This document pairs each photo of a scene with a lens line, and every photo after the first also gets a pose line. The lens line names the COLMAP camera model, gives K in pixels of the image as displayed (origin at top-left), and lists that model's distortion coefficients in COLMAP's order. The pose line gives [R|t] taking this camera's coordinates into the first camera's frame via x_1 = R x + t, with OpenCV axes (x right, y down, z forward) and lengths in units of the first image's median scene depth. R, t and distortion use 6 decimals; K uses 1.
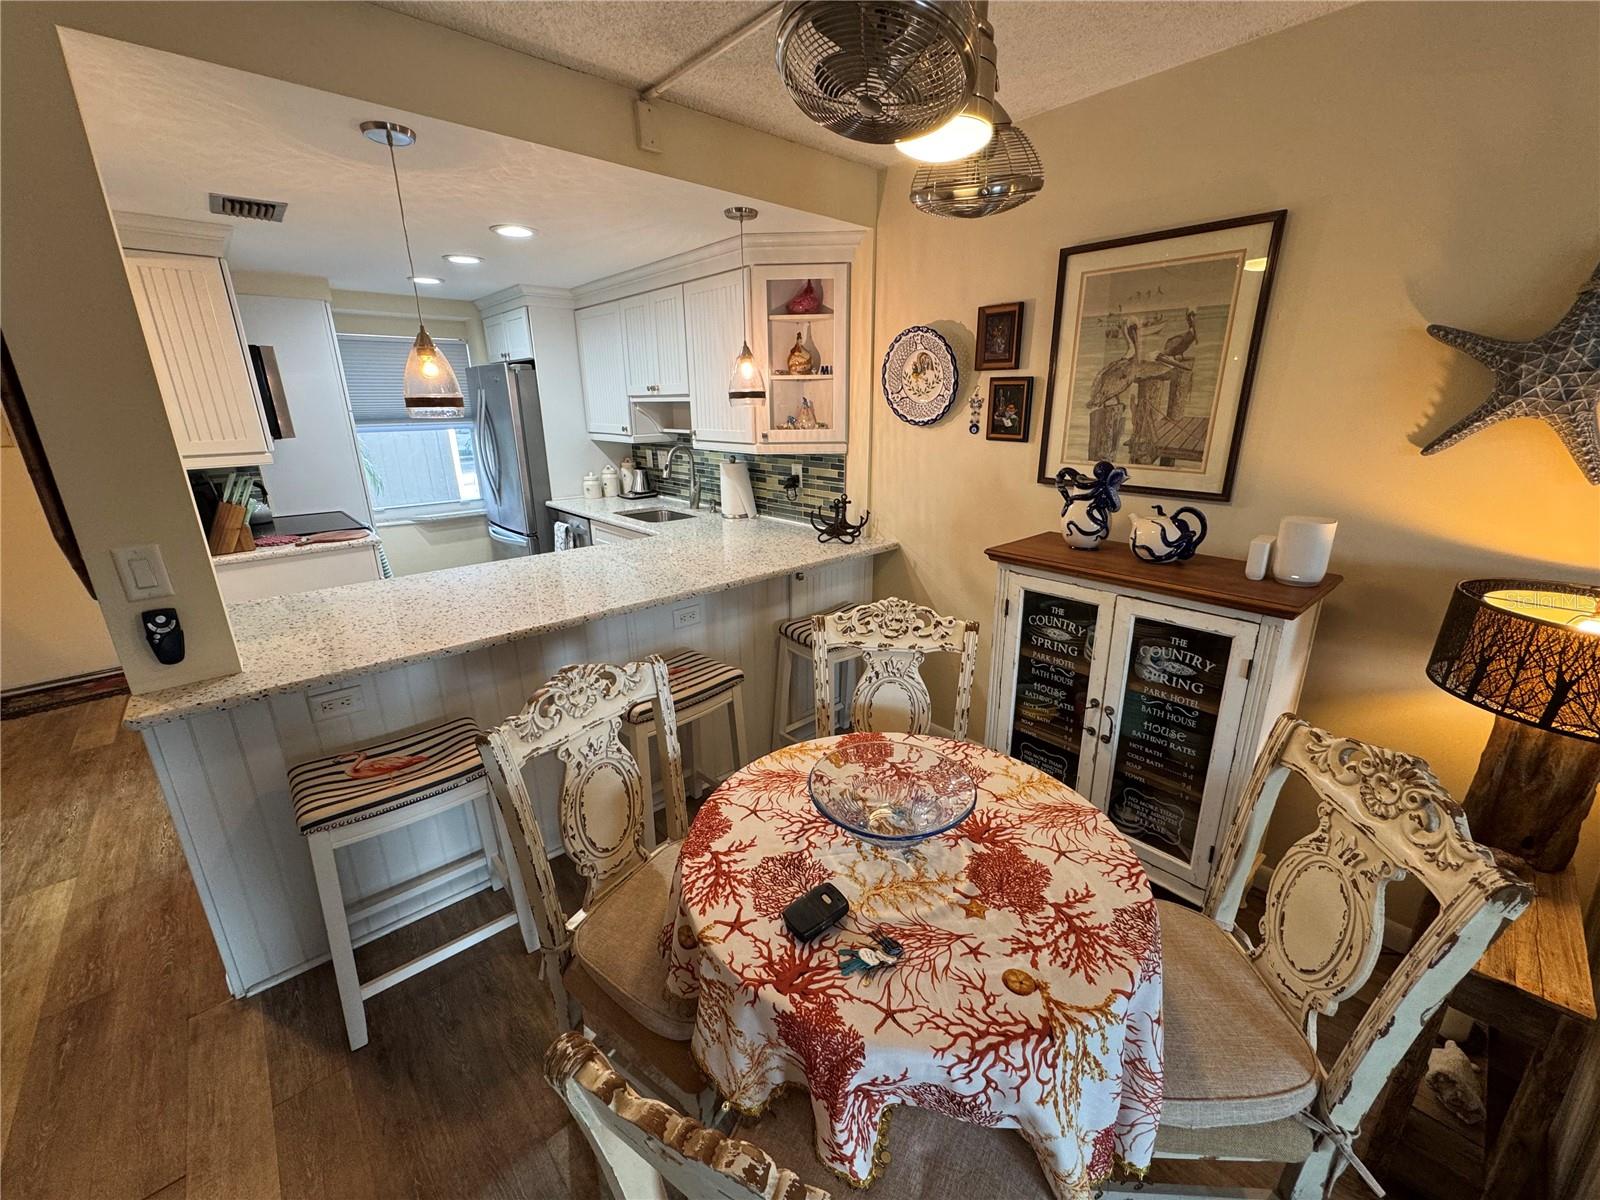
lens RADIAL K [[637.0, 0, 799.0], [0, 637.0, 602.6], [0, 0, 1]] dist [-0.003156, 0.000312]
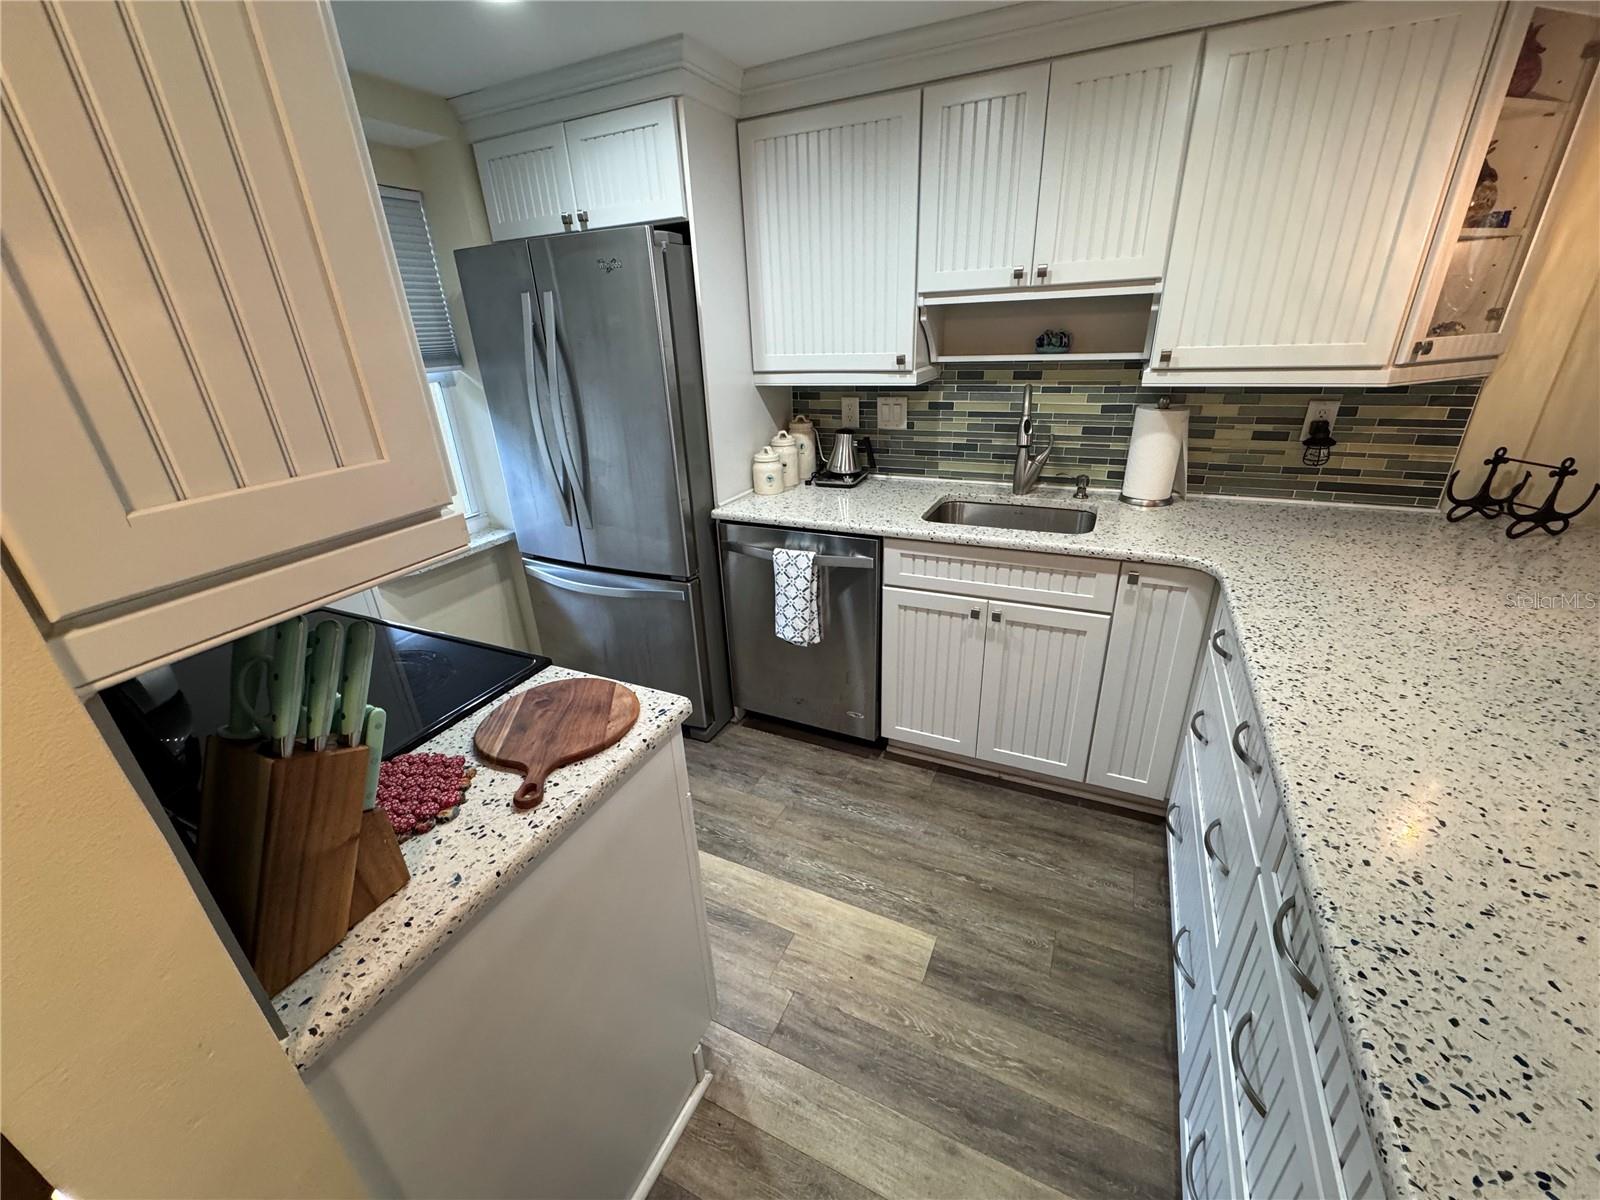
lens RADIAL K [[637.0, 0, 799.0], [0, 637.0, 602.6], [0, 0, 1]] dist [-0.003156, 0.000312]
pose [[0.925579, -0.179459, 0.333313, -0.891559], [0.146540, 0.981699, 0.121629, -0.236768], [-0.349040, -0.063734, 0.934938, 0.815229]]
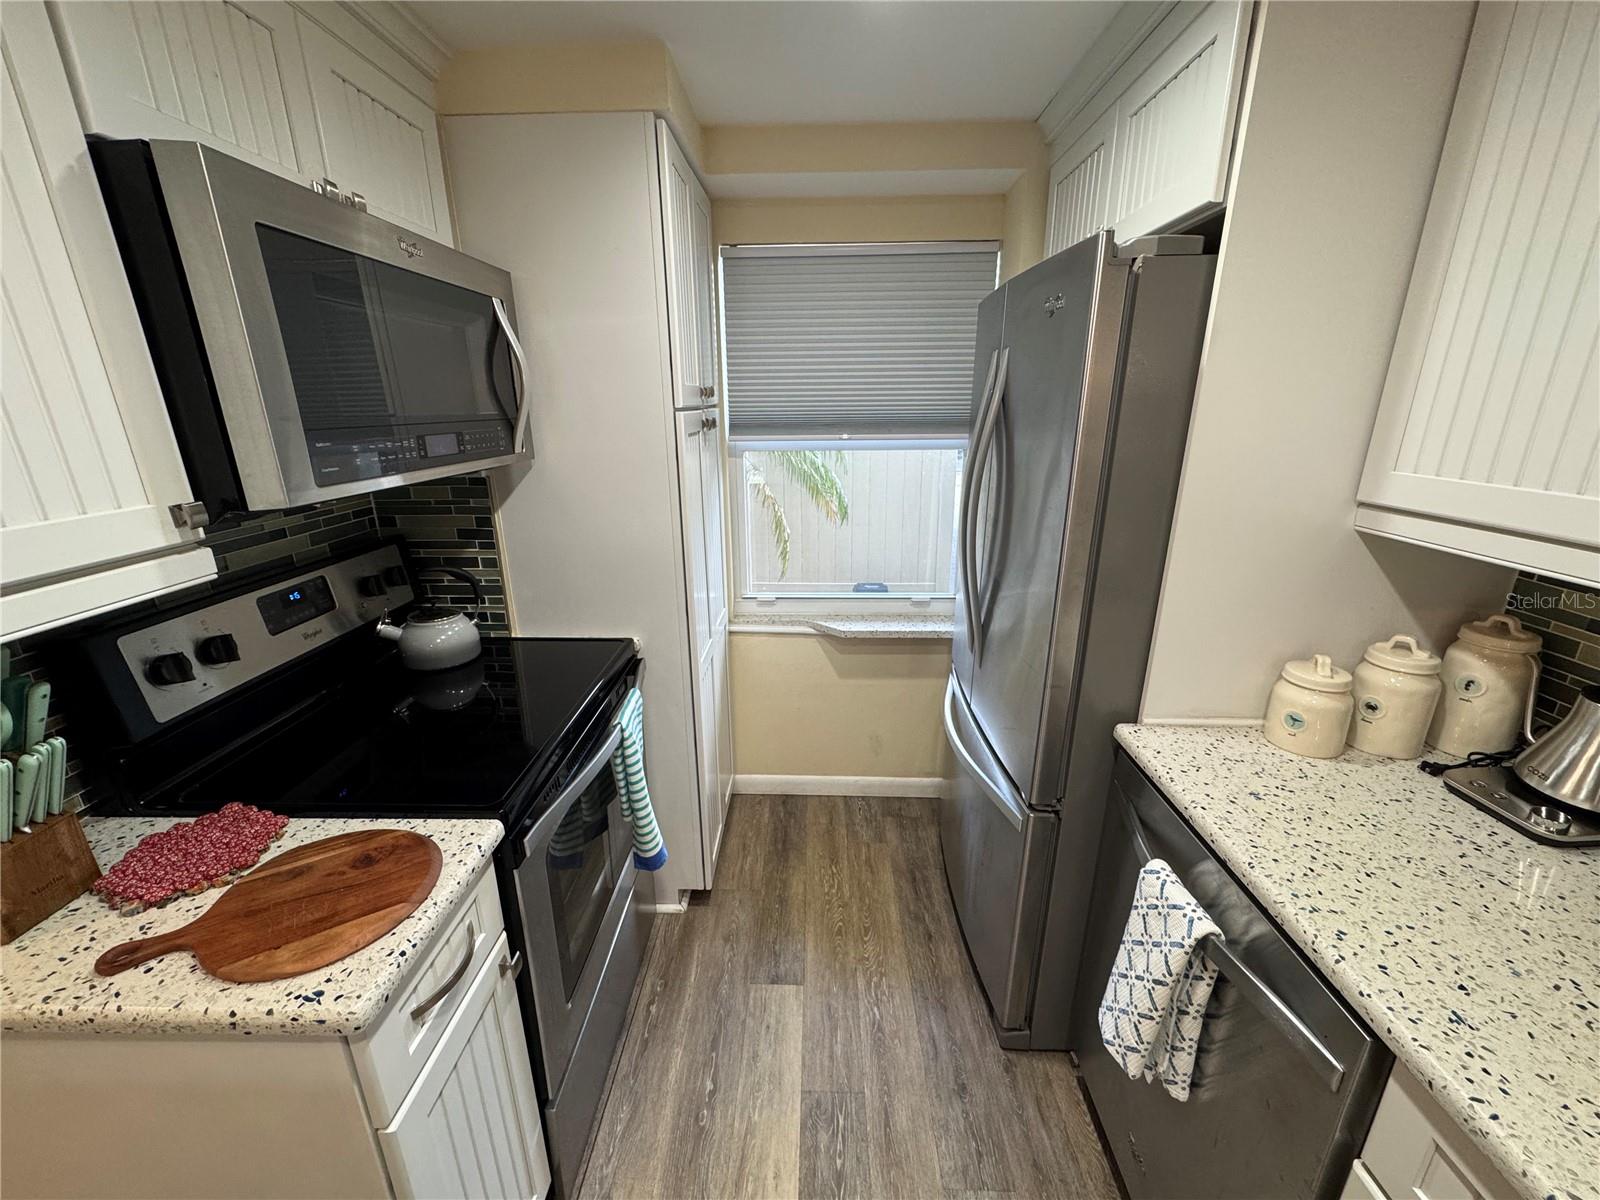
lens RADIAL K [[637.0, 0, 799.0], [0, 637.0, 602.6], [0, 0, 1]] dist [-0.003156, 0.000312]
pose [[0.723588, 0.211192, -0.657129, -0.553299], [-0.208068, 0.974494, 0.084078, -0.356307], [0.658125, 0.075890, 0.749074, 1.163878]]
